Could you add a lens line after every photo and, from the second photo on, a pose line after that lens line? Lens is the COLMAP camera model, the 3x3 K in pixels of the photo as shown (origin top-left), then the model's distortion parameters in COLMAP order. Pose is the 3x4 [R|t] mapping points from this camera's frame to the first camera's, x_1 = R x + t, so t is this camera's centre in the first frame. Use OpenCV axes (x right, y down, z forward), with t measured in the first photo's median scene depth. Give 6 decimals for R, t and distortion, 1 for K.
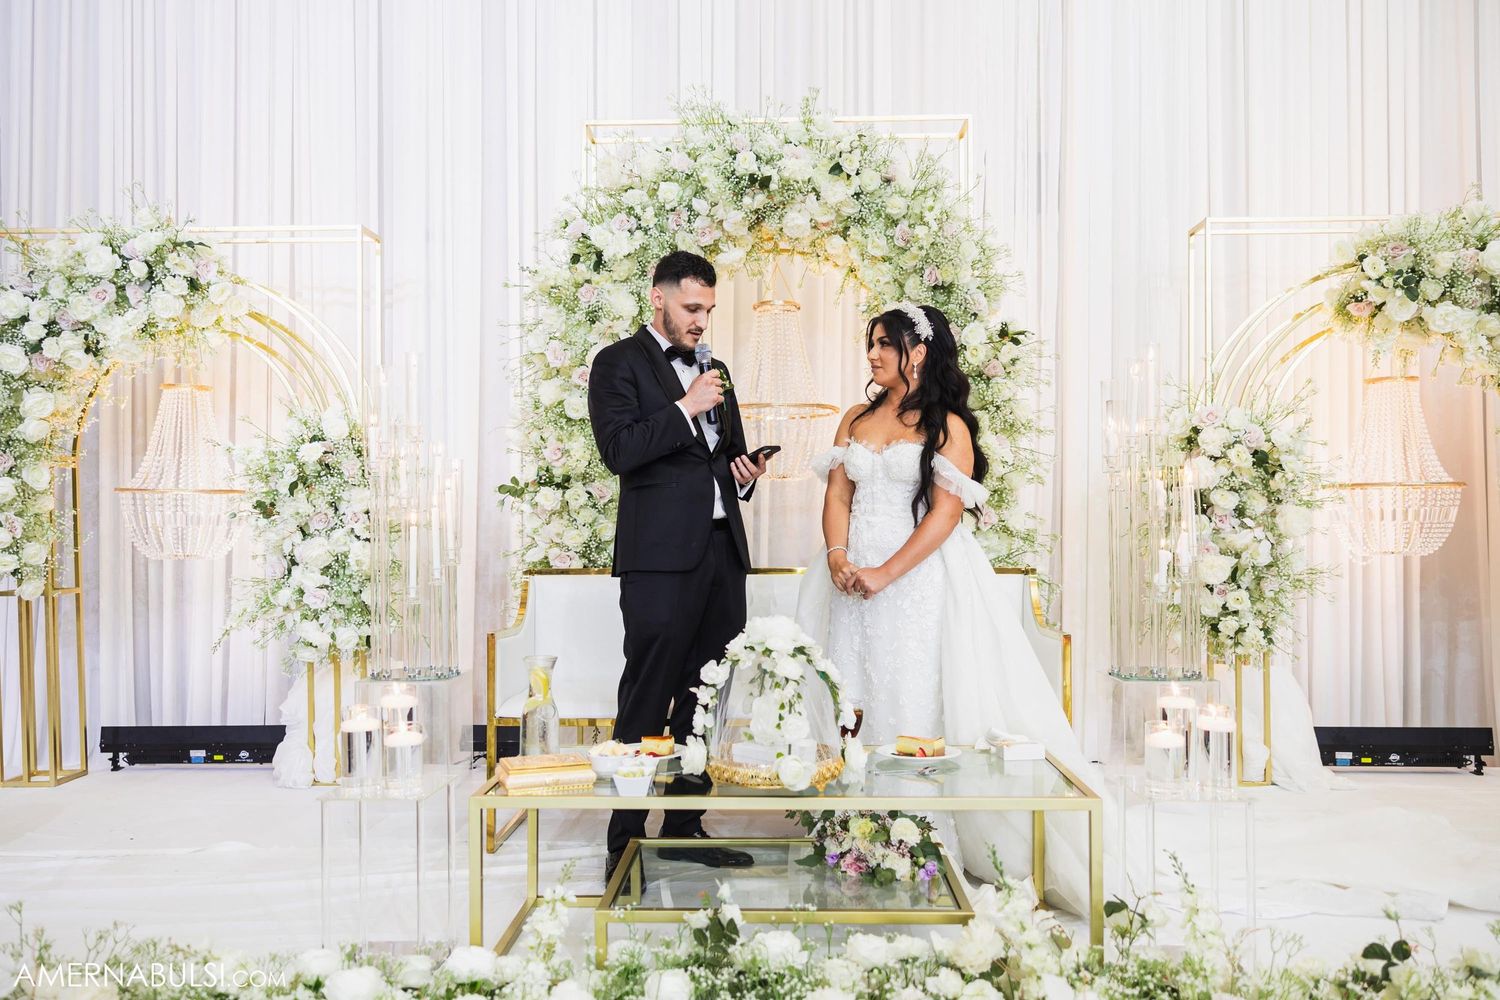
lens RADIAL K [[1228.9, 0, 750.0], [0, 1228.9, 500.0], [0, 0, 1]] dist [0.005938, 0.001382]
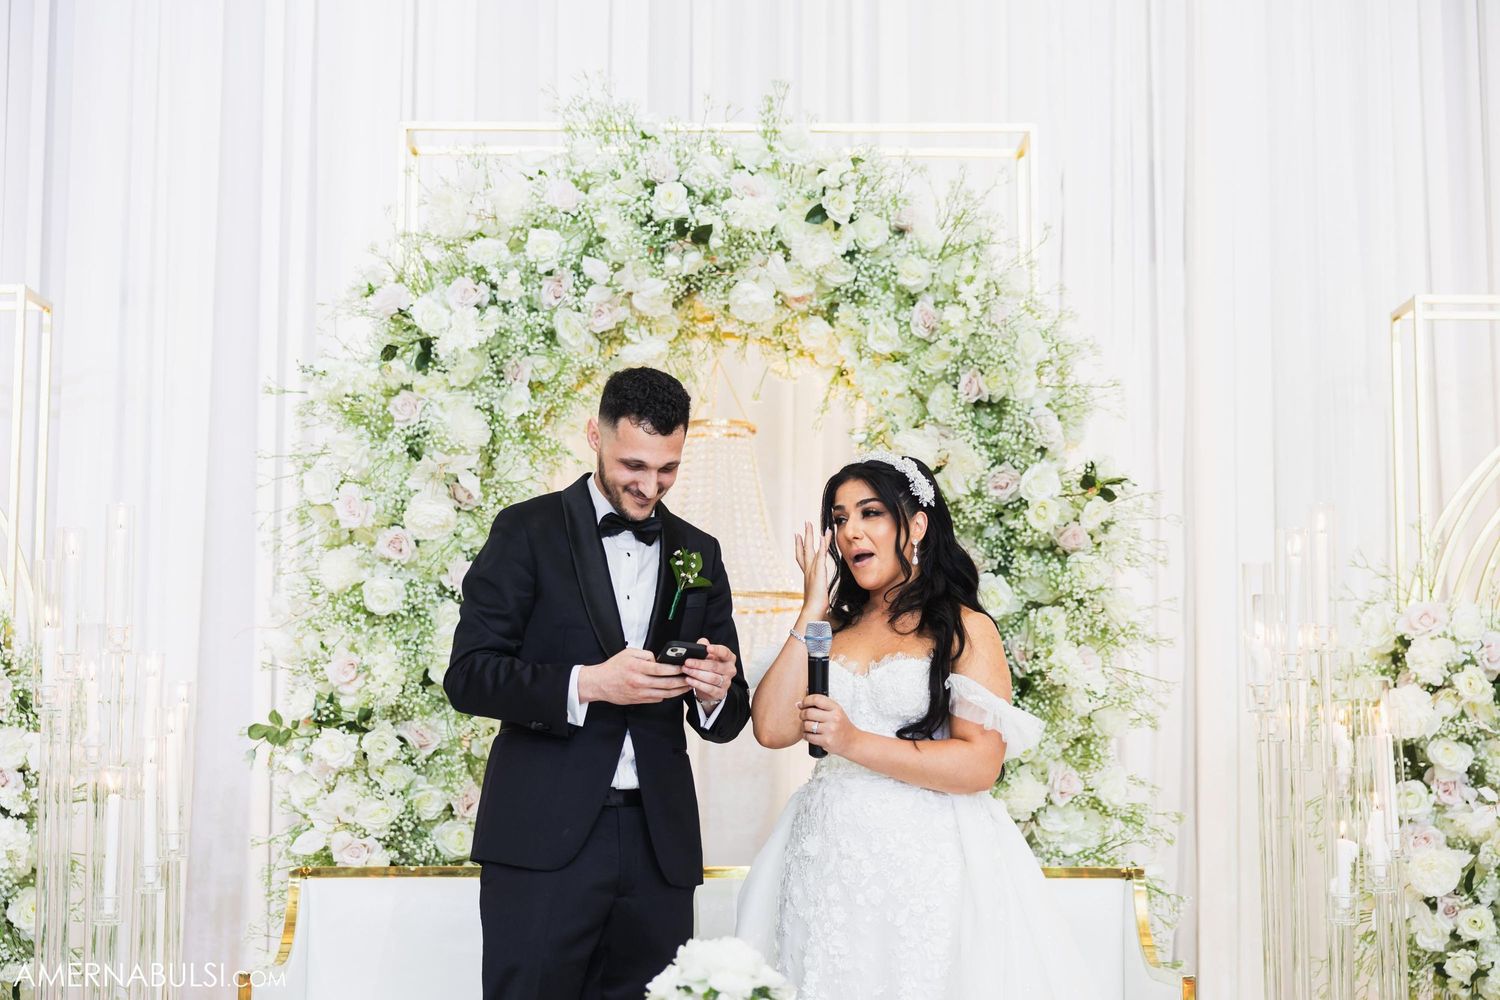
lens RADIAL K [[2346.3, 0, 750.0], [0, 2346.3, 500.0], [0, 0, 1]] dist [-0.009134, 0.051739]
pose [[0.998953, 0.010635, 0.044494, -0.014054], [-0.006011, 0.994685, -0.102785, -0.005014], [-0.045351, 0.102410, 0.993708, -0.150970]]
